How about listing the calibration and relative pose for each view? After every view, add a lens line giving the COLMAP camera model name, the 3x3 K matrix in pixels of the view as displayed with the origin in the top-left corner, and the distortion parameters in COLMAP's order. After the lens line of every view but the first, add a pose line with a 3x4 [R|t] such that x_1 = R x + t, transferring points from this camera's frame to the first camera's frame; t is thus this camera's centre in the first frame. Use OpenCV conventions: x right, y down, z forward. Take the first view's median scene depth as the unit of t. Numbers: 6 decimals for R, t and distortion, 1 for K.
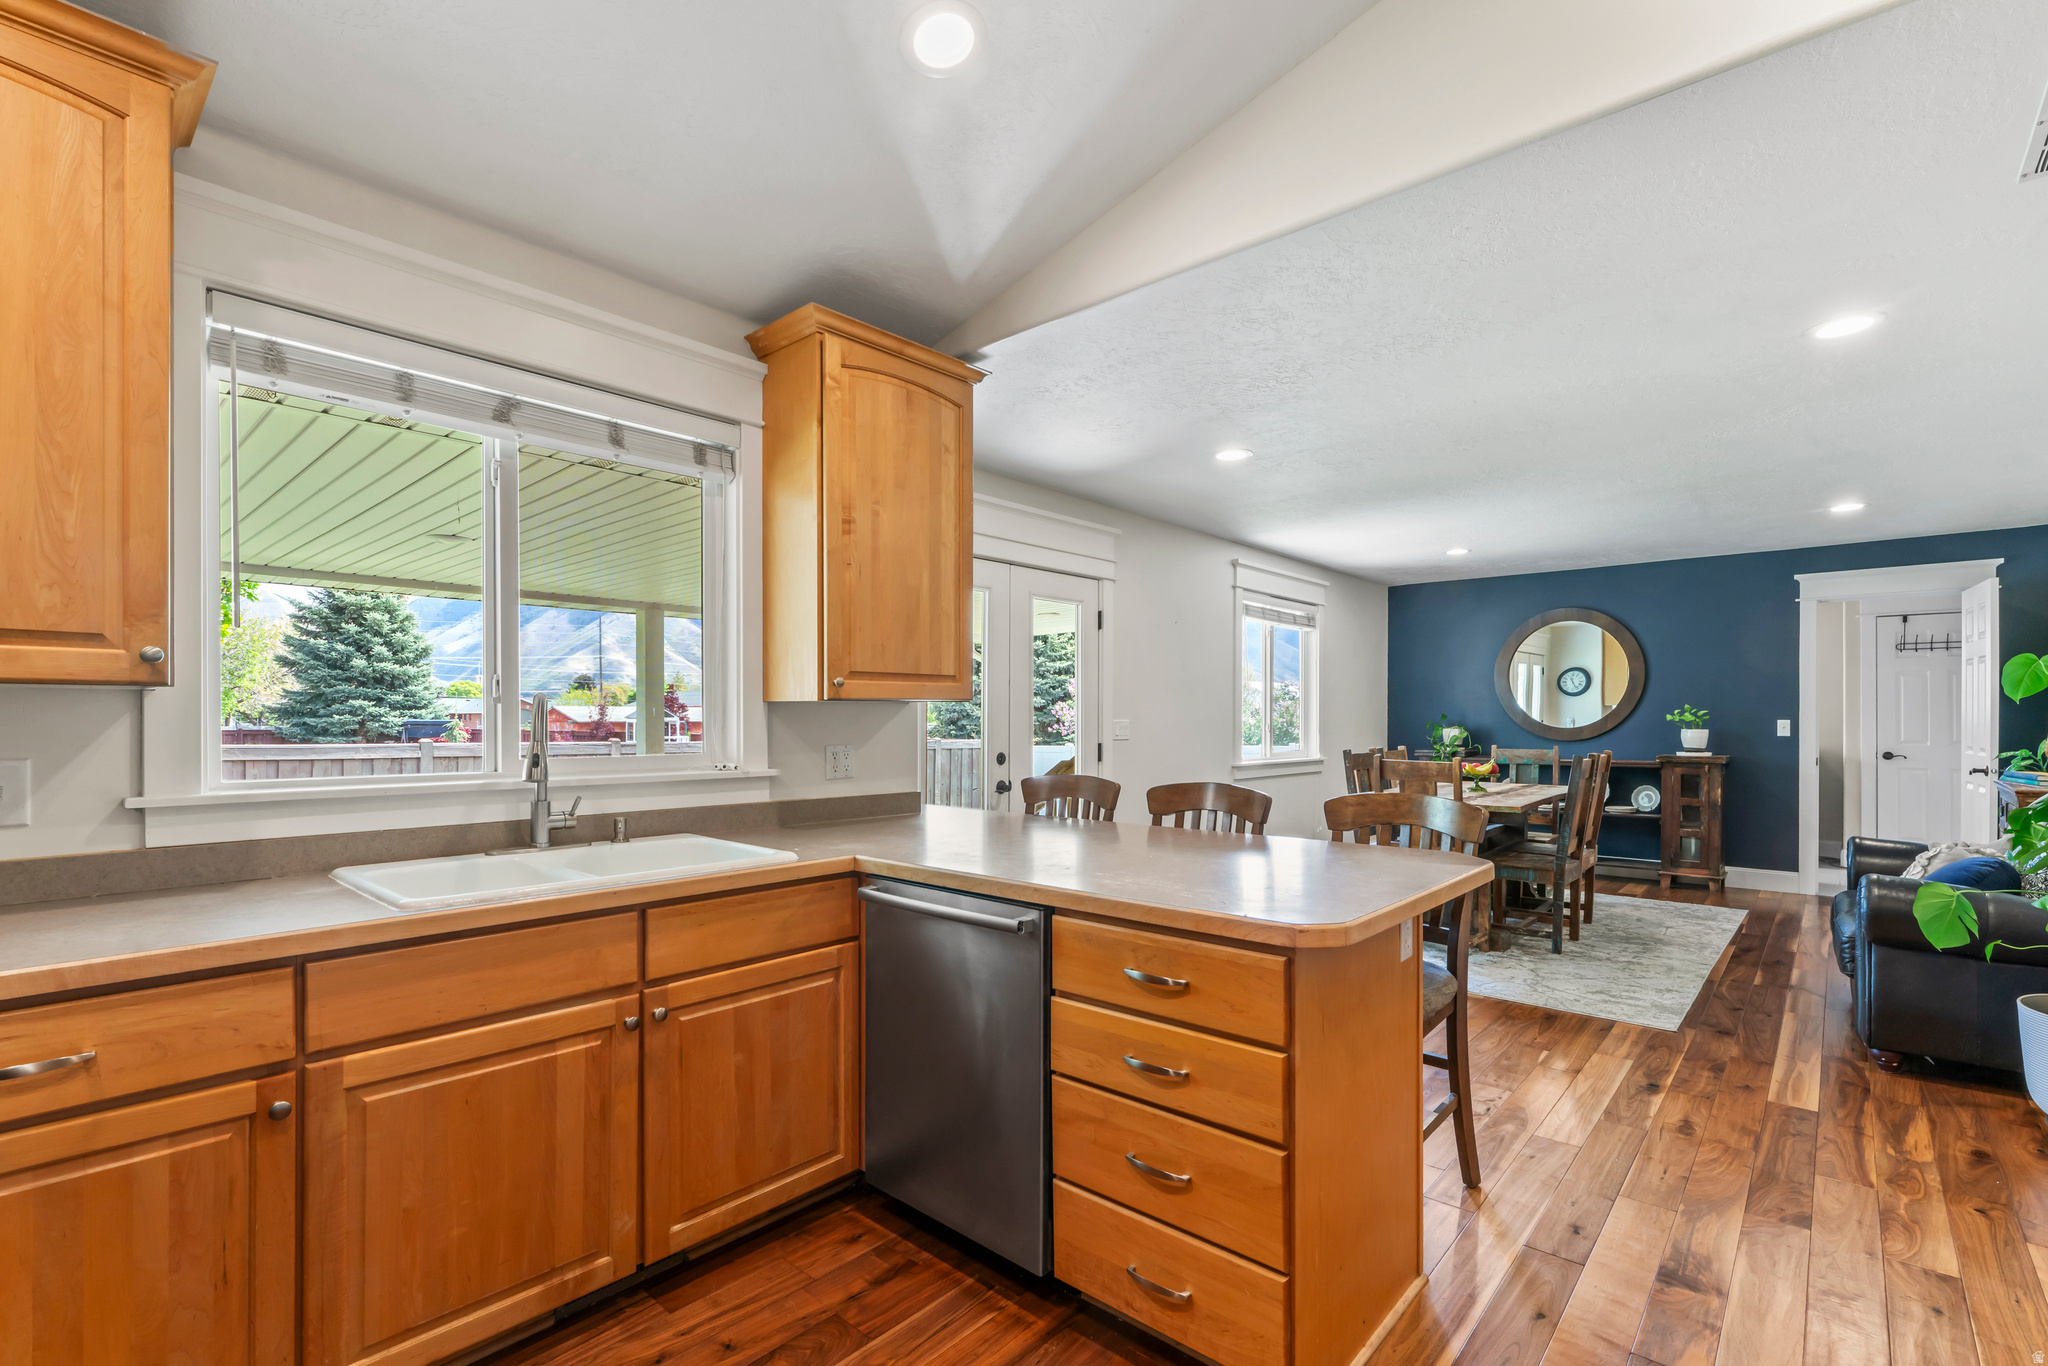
lens RADIAL K [[917.7, 0, 992.8], [0, 917.7, 716.4], [0, 0, 1]] dist [0.002014, 0.000441]
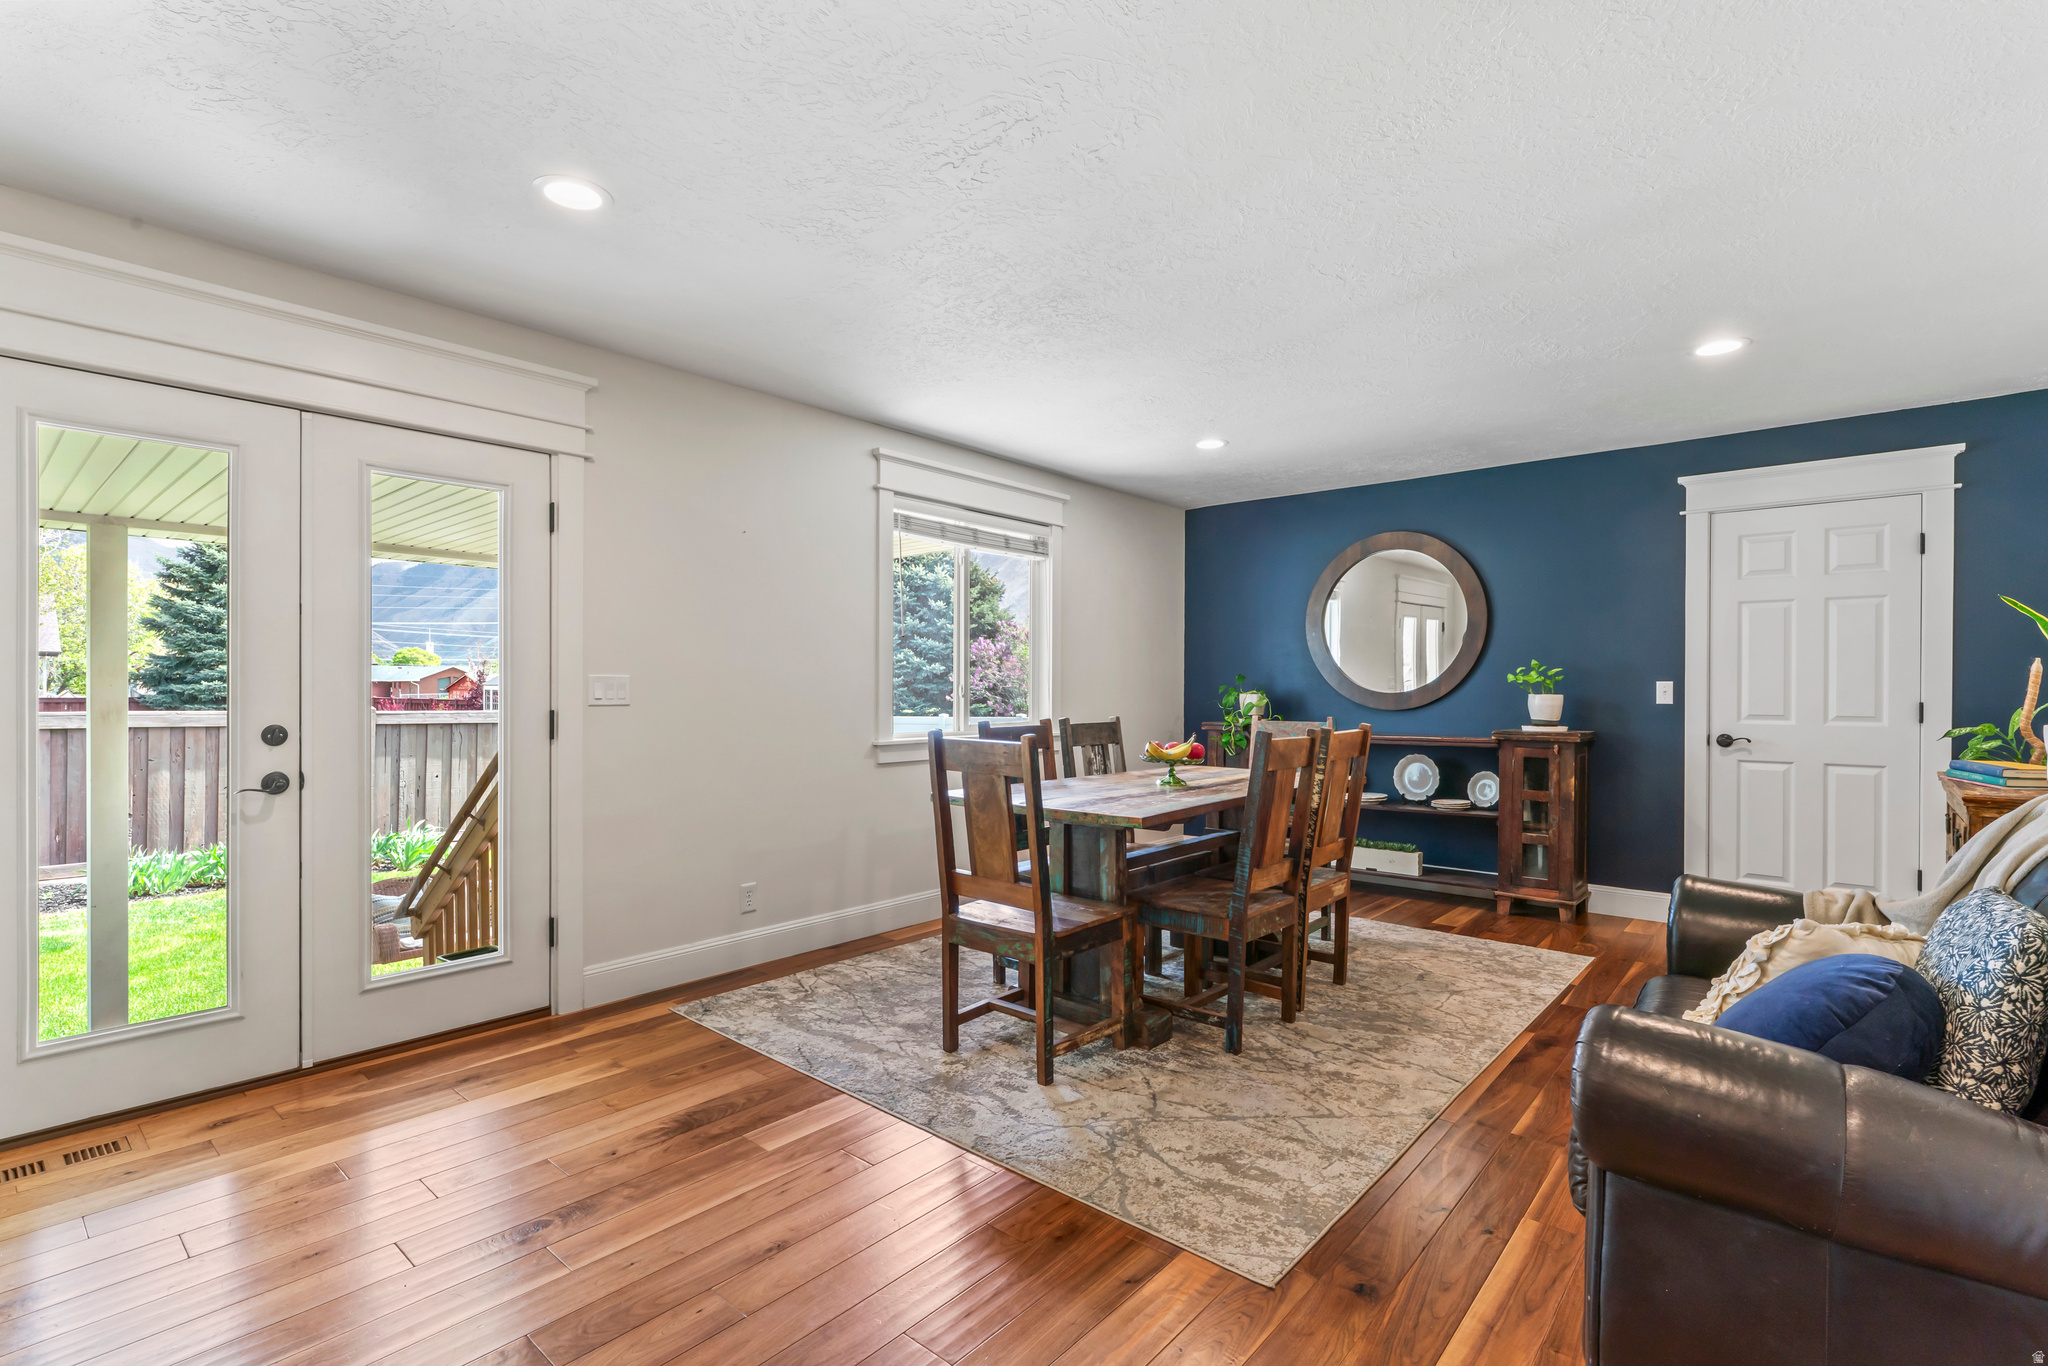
lens RADIAL K [[939.3, 0, 970.2], [0, 939.3, 687.2], [0, 0, 1]] dist [0.003611, -0.001923]
pose [[0.999993, 0.002541, 0.002831, 0.313122], [-0.002544, 0.999996, 0.000880, 0.008999], [-0.002829, -0.000887, 0.999996, 0.265695]]
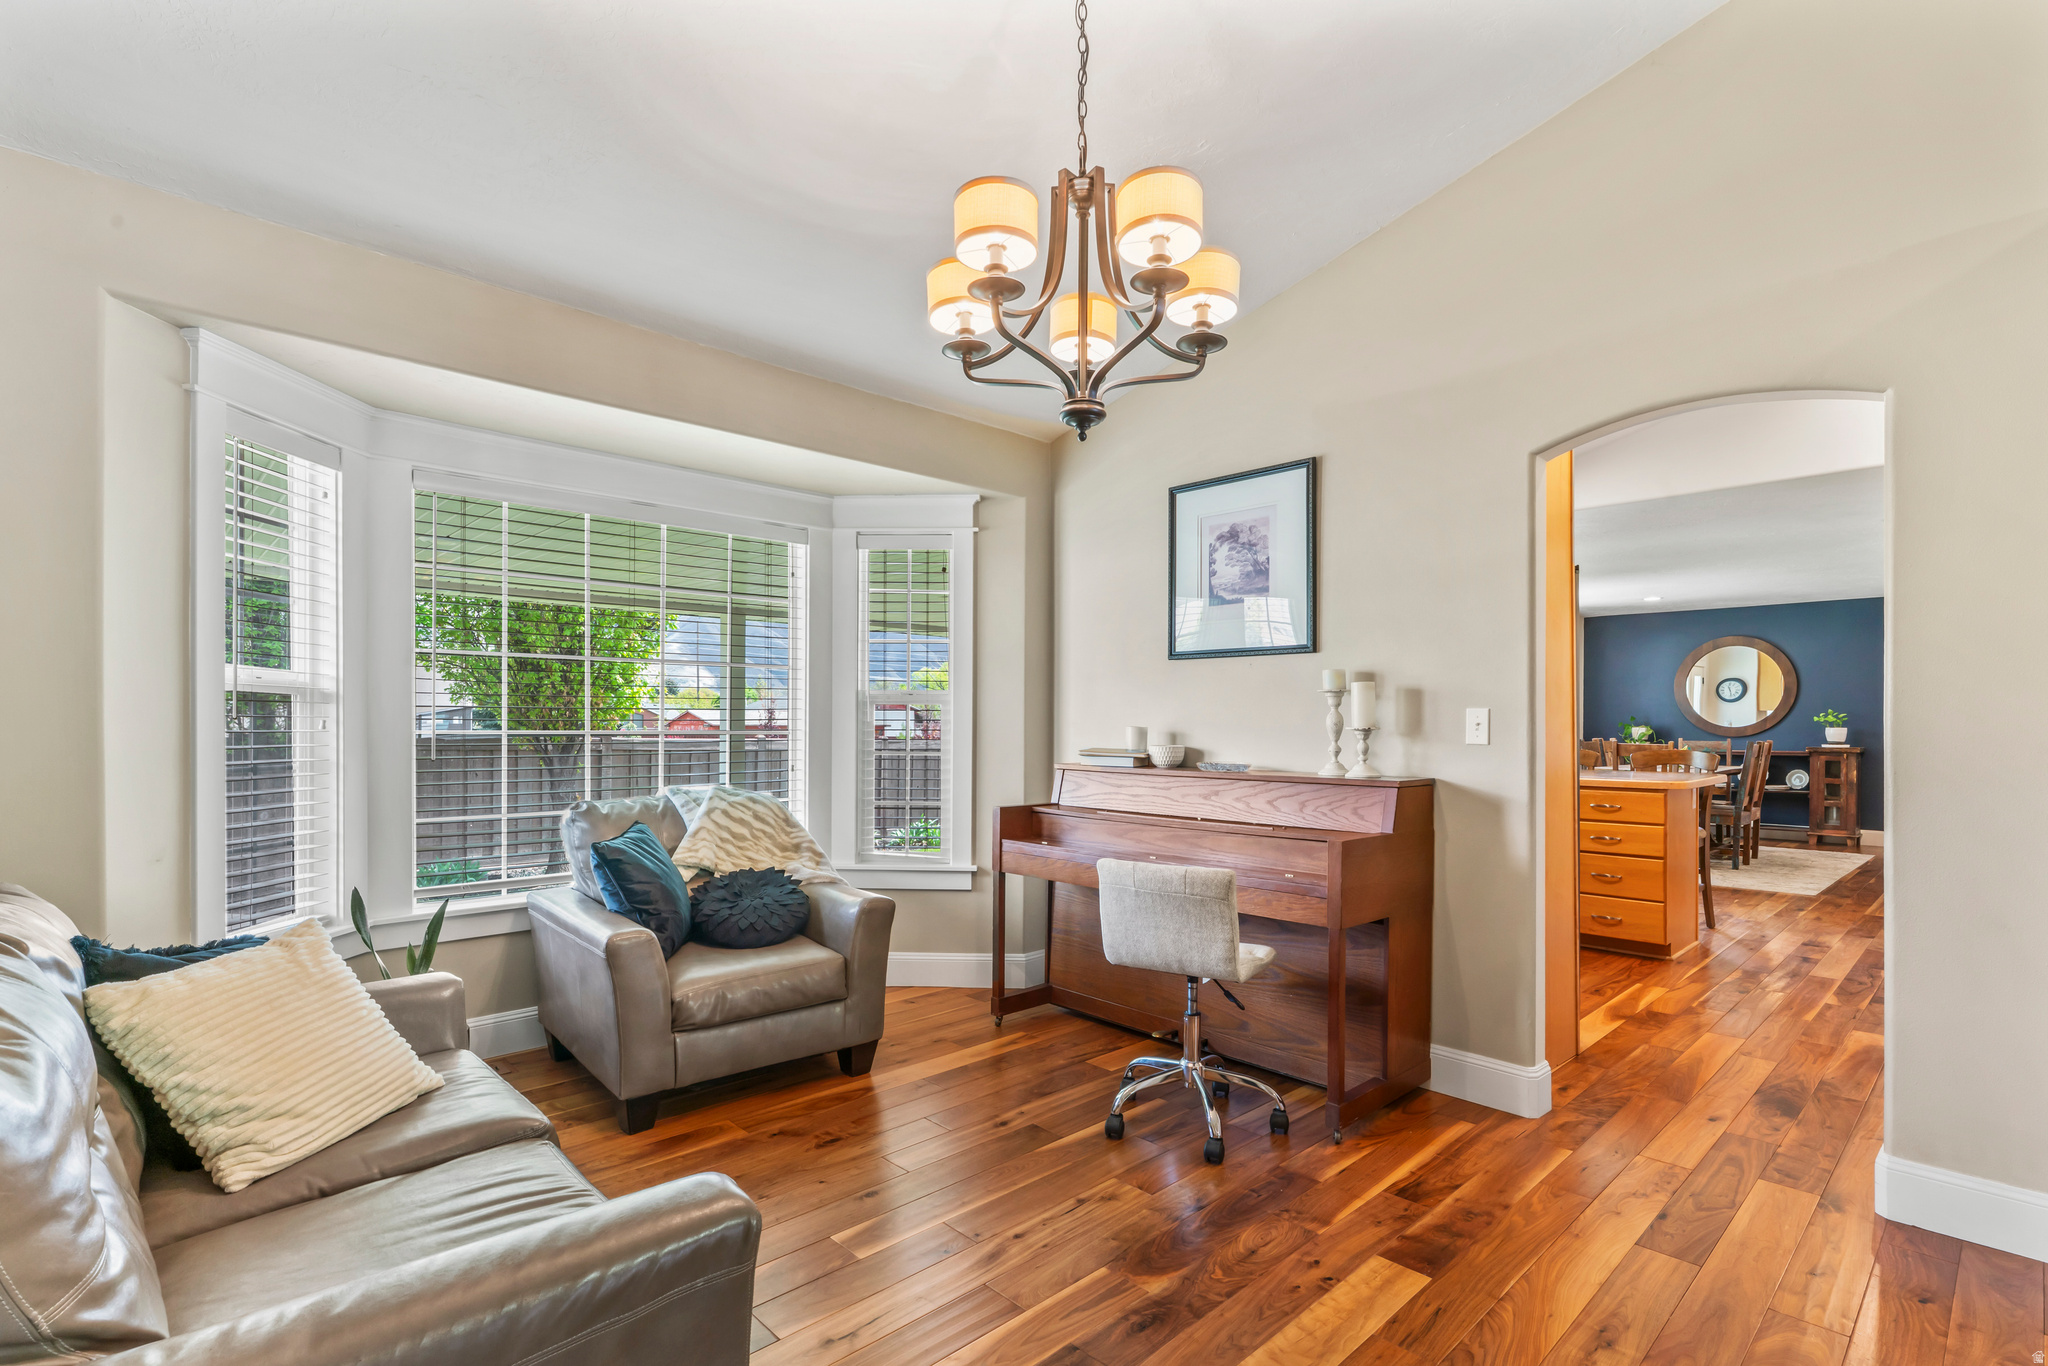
lens RADIAL K [[939.3, 0, 993.0], [0, 939.3, 721.4], [0, 0, 1]] dist [0.003611, -0.001923]
pose [[0.995902, 0.002011, -0.090416, -0.352332], [-0.002060, 0.999998, -0.000450, 0.007923], [0.090415, 0.000635, 0.995904, -0.498891]]
